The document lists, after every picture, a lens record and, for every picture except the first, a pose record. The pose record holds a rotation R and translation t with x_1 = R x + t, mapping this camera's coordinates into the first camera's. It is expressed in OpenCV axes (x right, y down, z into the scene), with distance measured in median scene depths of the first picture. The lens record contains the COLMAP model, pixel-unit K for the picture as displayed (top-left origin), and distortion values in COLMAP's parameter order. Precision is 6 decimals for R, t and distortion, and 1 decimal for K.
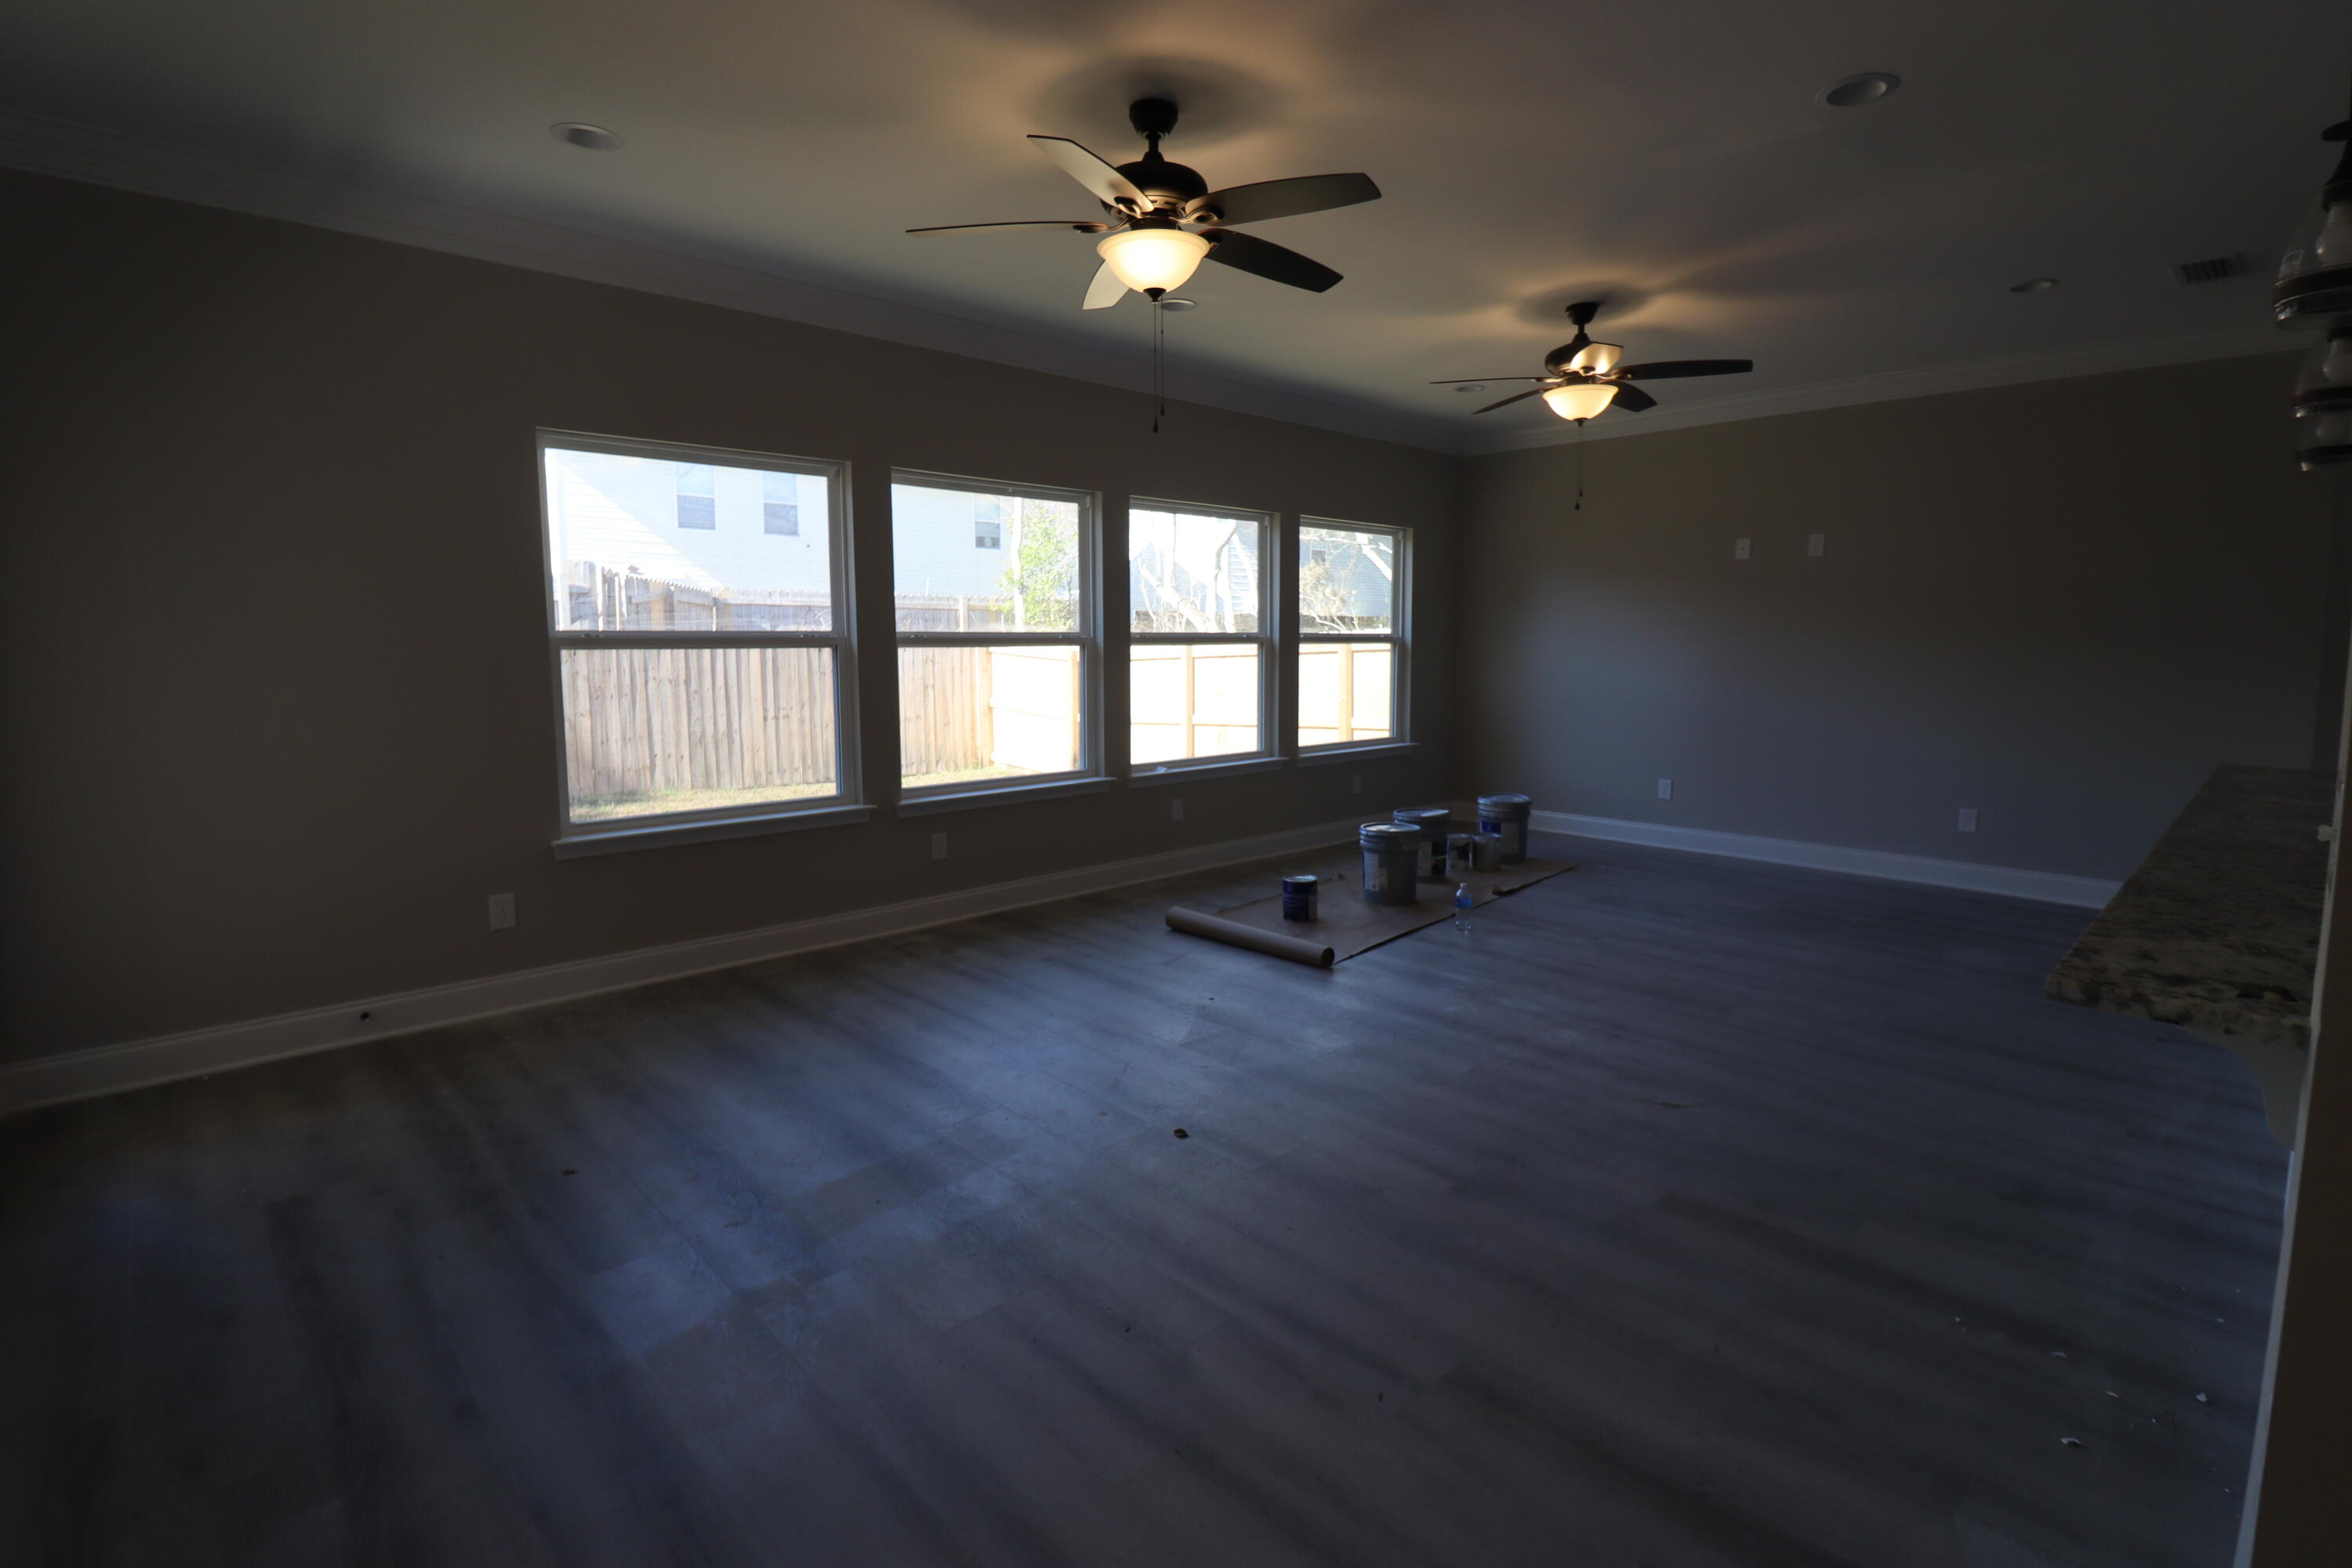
lens RADIAL K [[1108.0, 0, 1184.0], [0, 1108.0, 737.5], [0, 0, 1]] dist [0.018231, -0.020303]
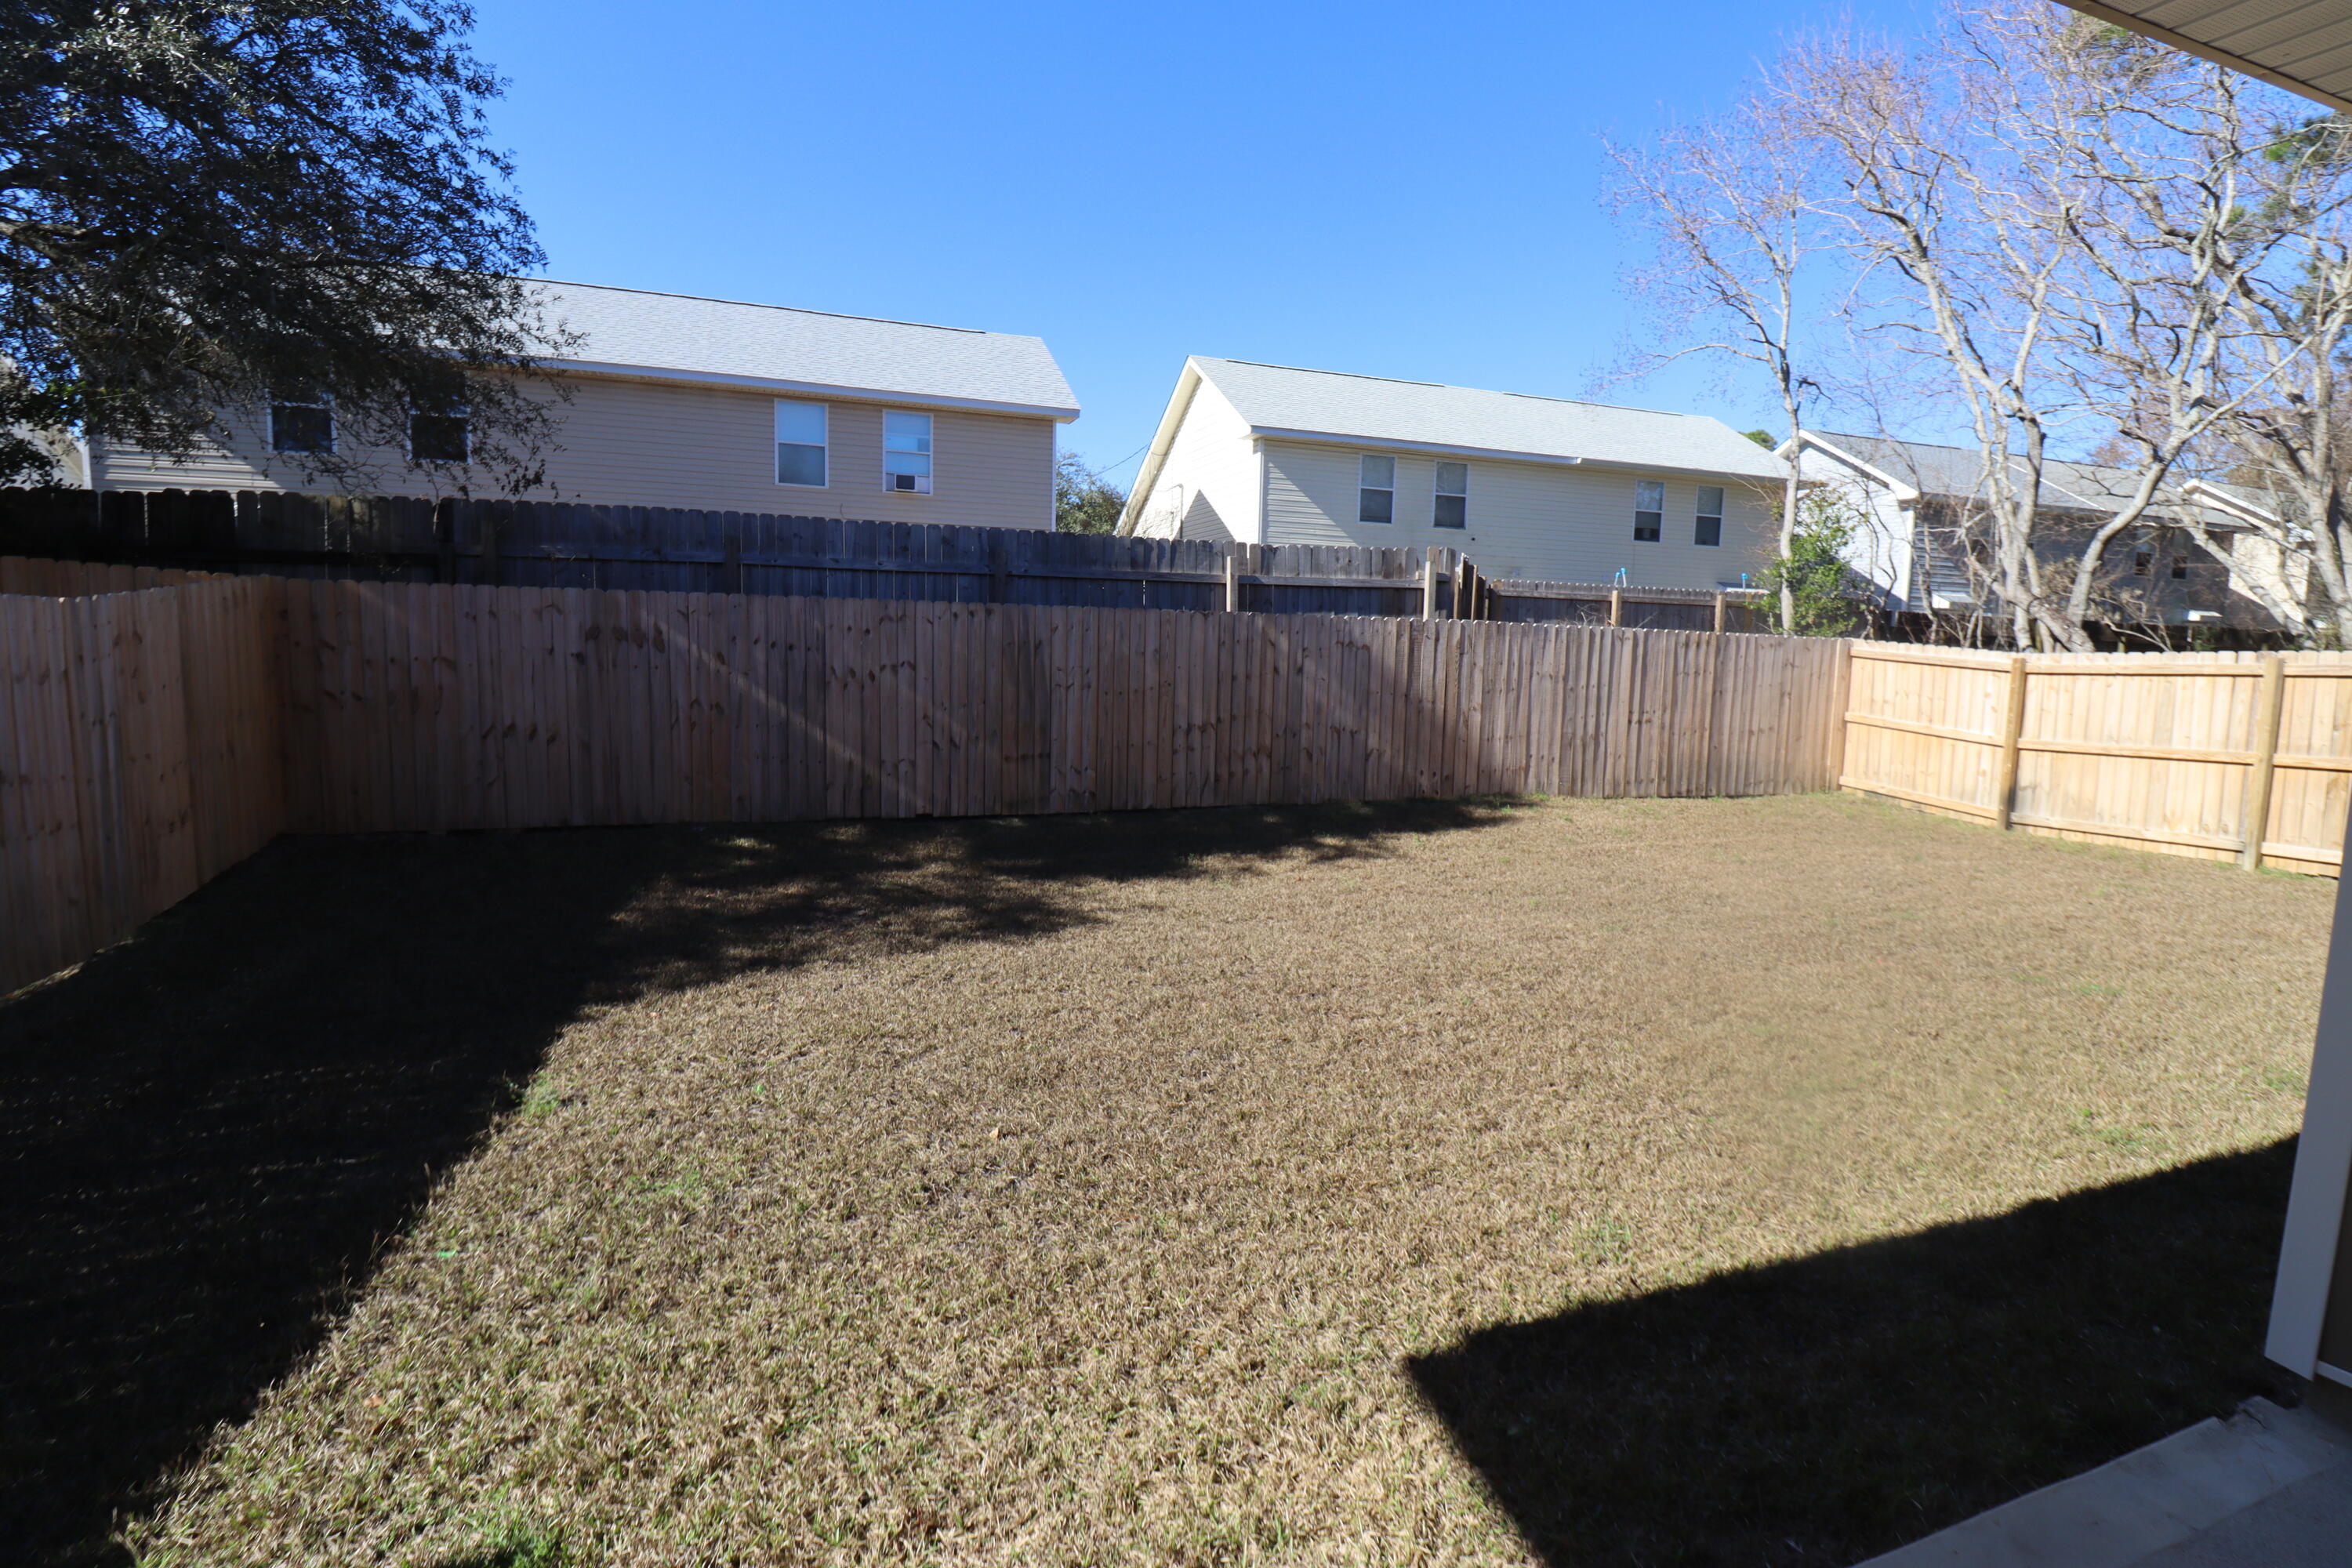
lens RADIAL K [[1108.0, 0, 1184.0], [0, 1108.0, 737.5], [0, 0, 1]] dist [0.018231, -0.020303]
pose [[0.926344, 0.062434, -0.371469, -0.384340], [-0.062557, 0.997972, 0.011732, 0.007542], [0.371448, 0.012370, 0.928371, 0.030284]]
